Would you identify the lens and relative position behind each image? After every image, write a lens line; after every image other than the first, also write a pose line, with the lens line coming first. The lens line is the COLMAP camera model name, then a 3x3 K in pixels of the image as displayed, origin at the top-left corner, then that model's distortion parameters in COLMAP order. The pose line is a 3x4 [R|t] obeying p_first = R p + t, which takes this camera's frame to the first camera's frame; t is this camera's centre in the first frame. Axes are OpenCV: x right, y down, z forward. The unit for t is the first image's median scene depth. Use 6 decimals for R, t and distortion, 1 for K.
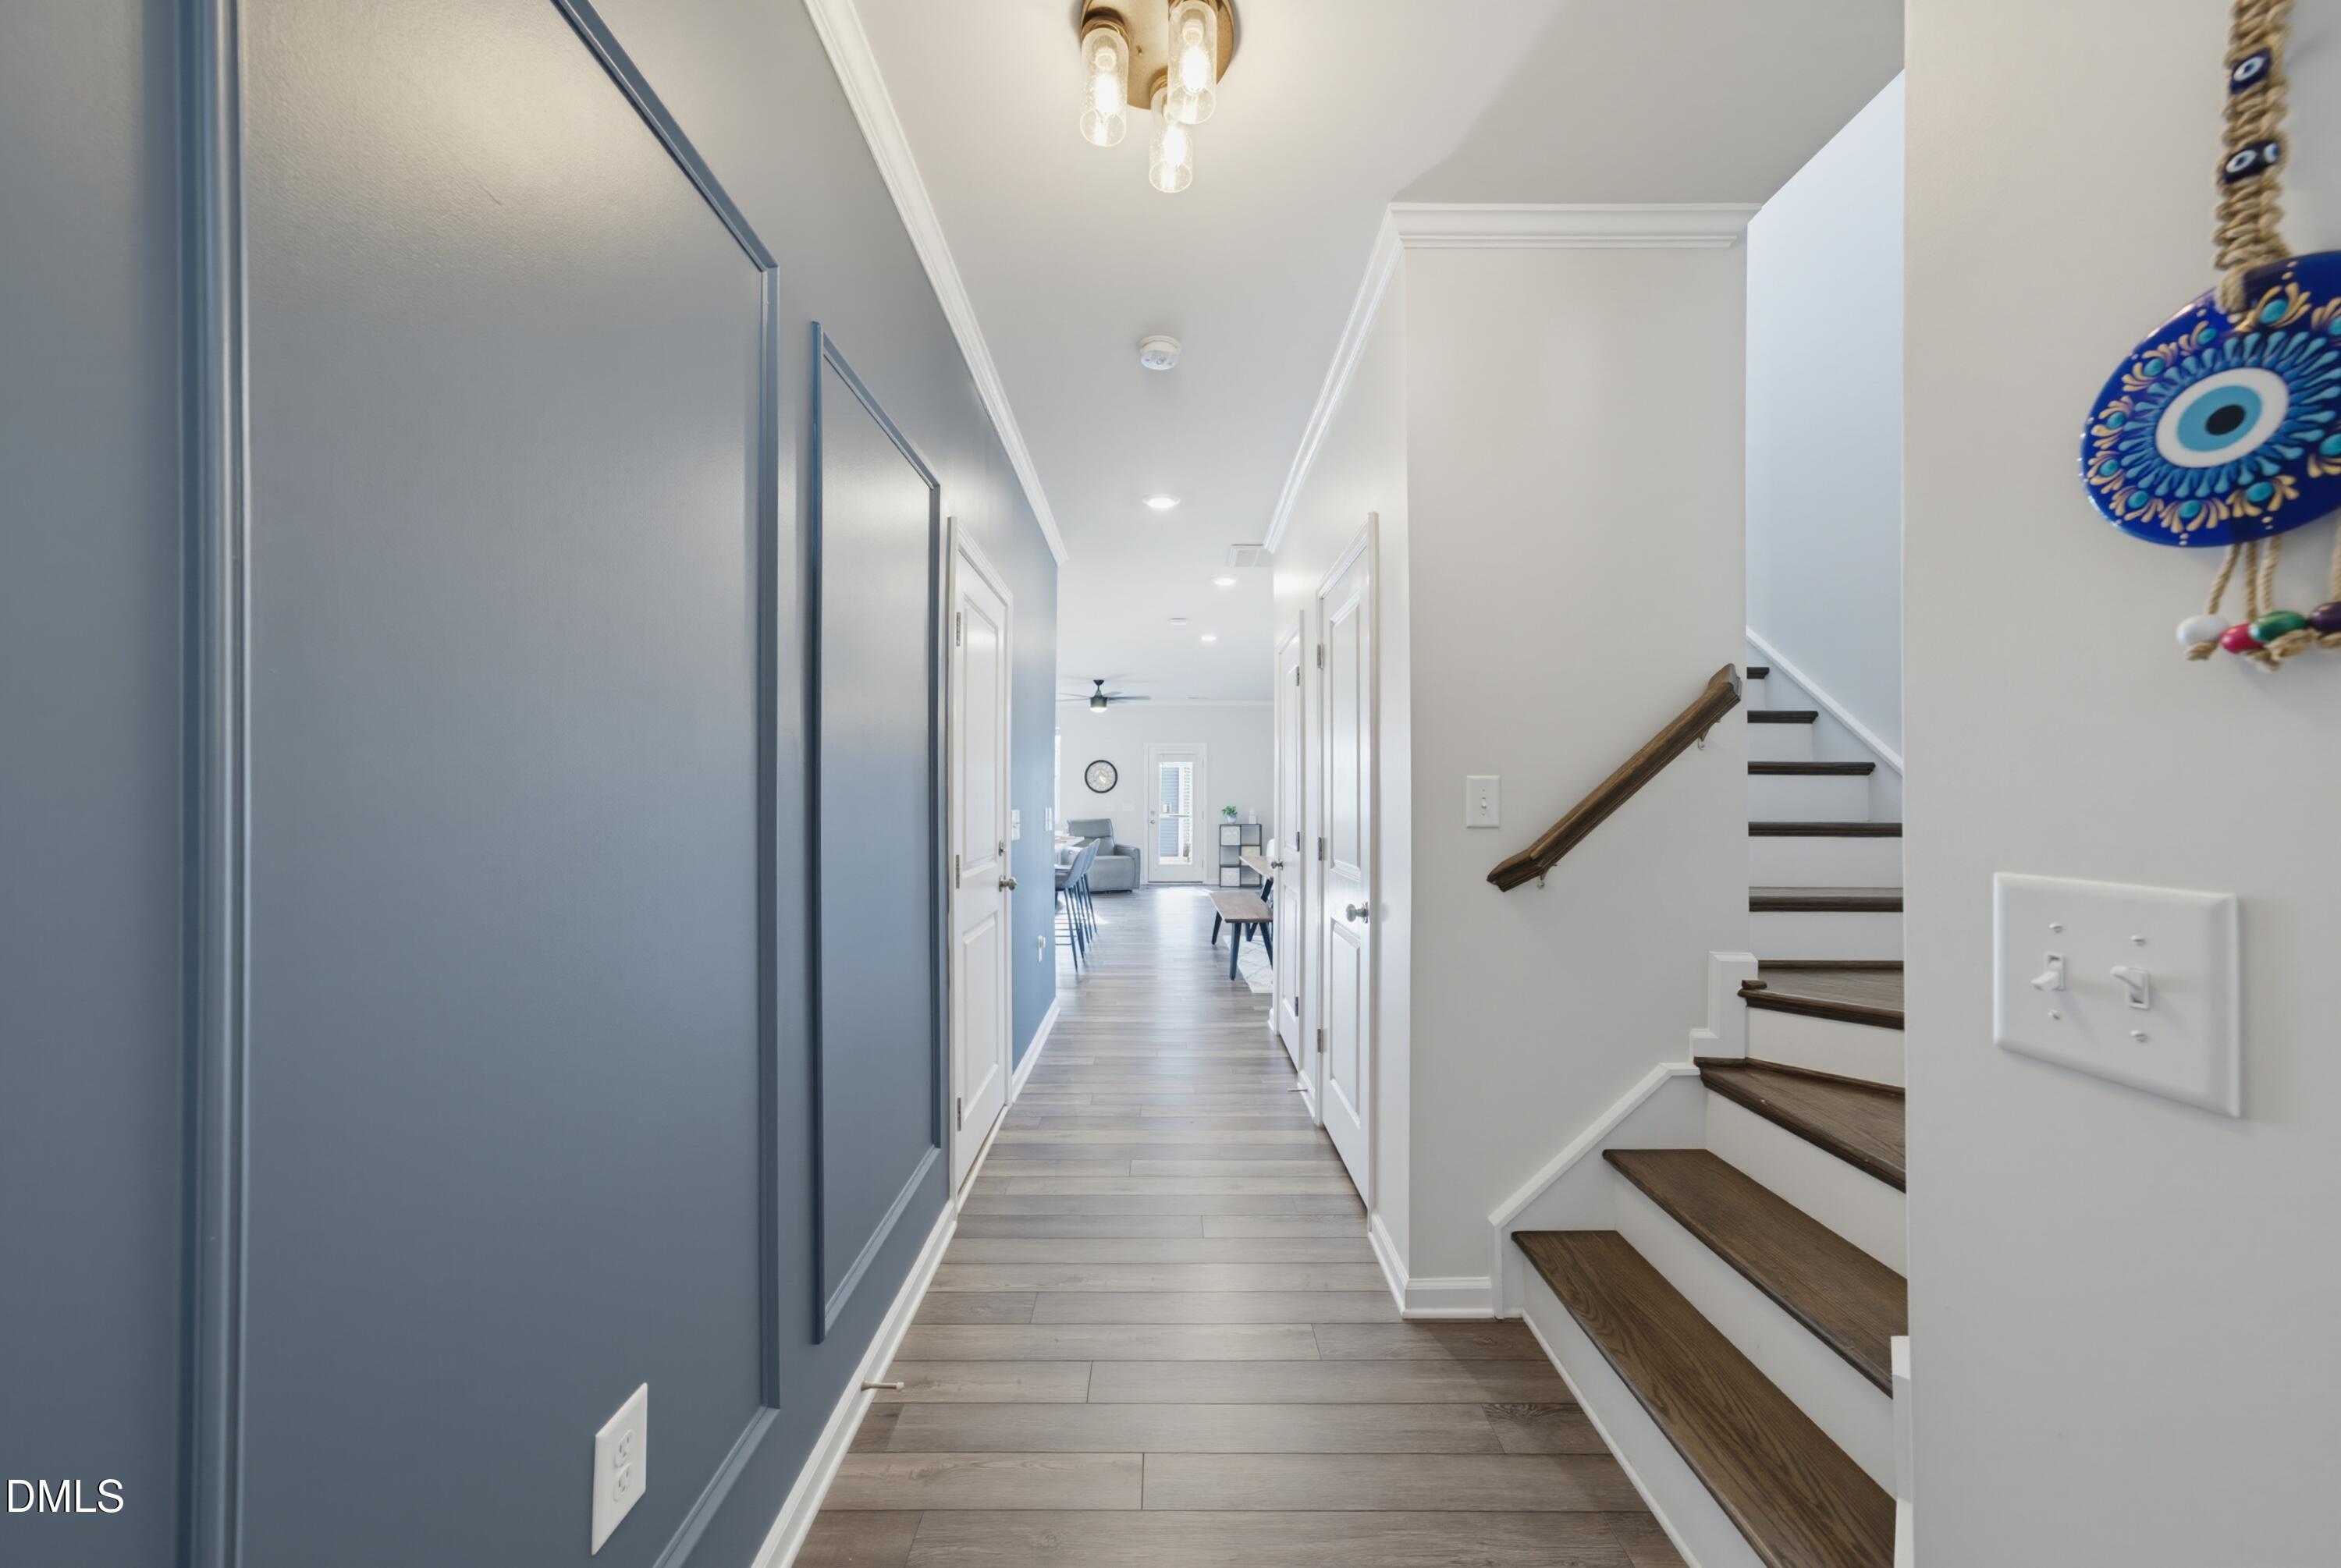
lens RADIAL K [[807.9, 0, 1161.8], [0, 807.9, 787.7], [0, 0, 1]] dist [0.000078, 0.000000]
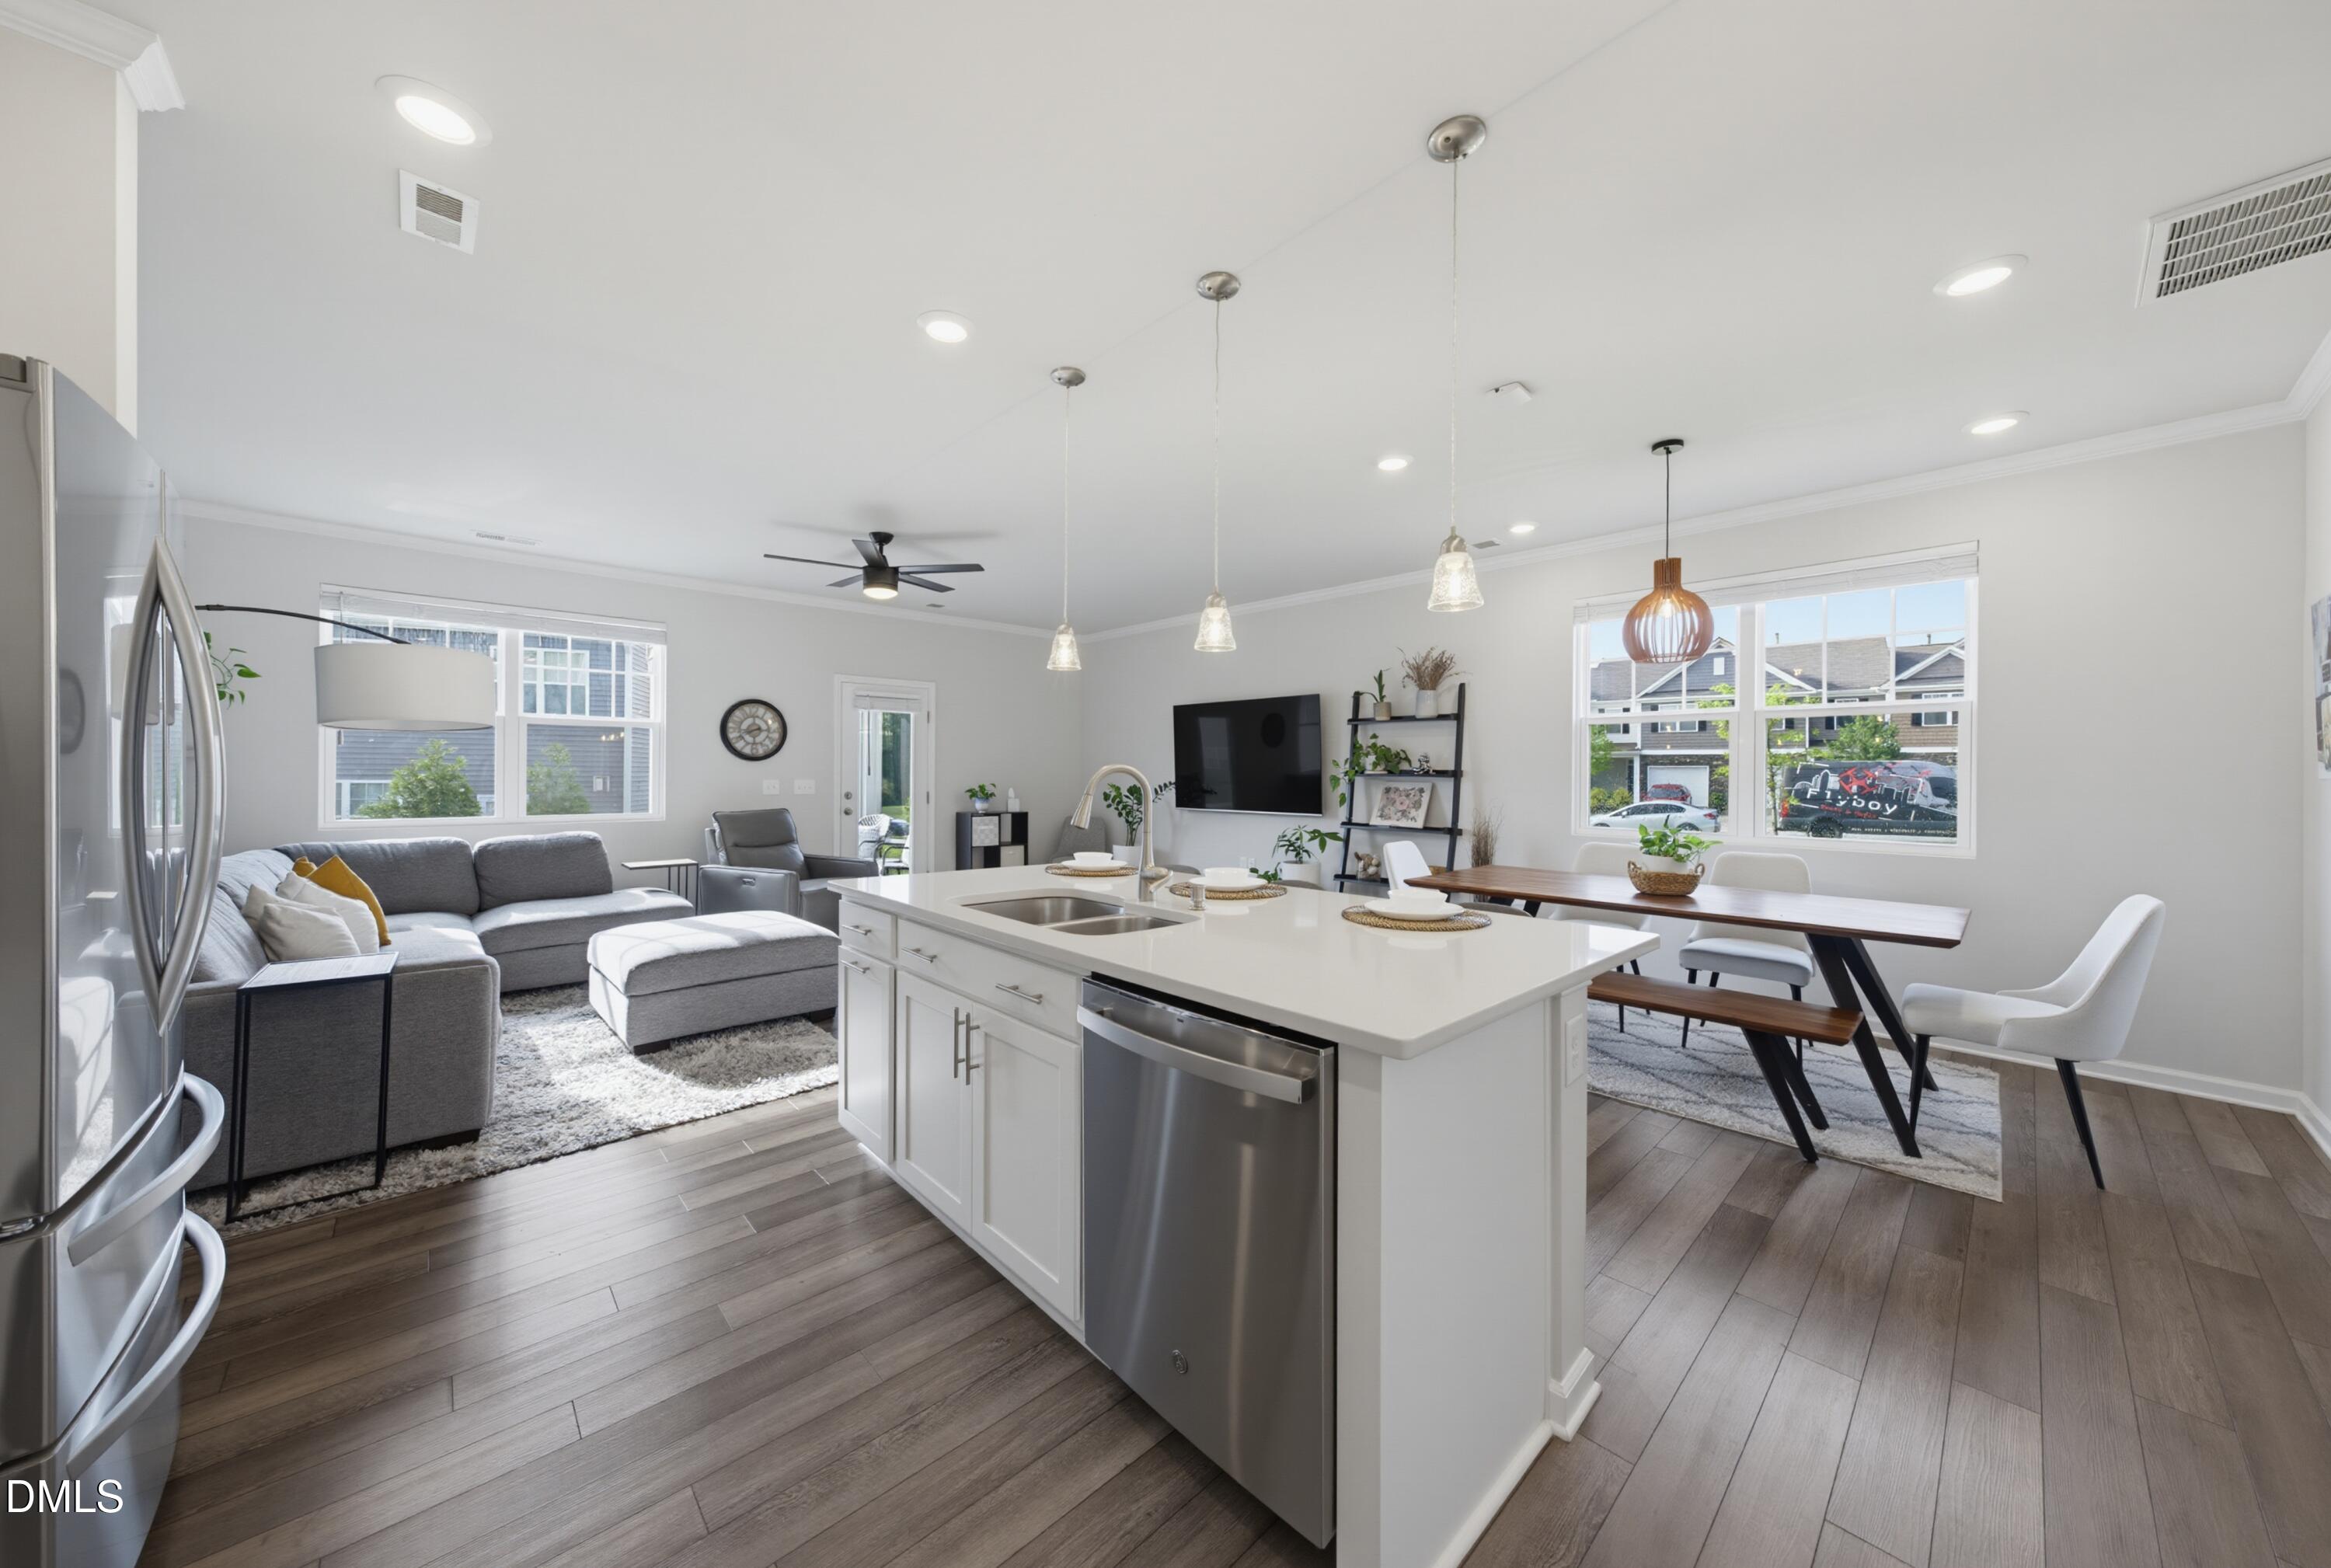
lens RADIAL K [[801.7, 0, 1165.9], [0, 801.7, 772.5], [0, 0, 1]] dist [-0.005252, 0.004792]
pose [[0.731324, 0.006685, 0.681998, -0.246679], [-0.008811, 0.999961, -0.000353, 0.012408], [-0.681973, -0.005751, 0.731354, 0.437880]]
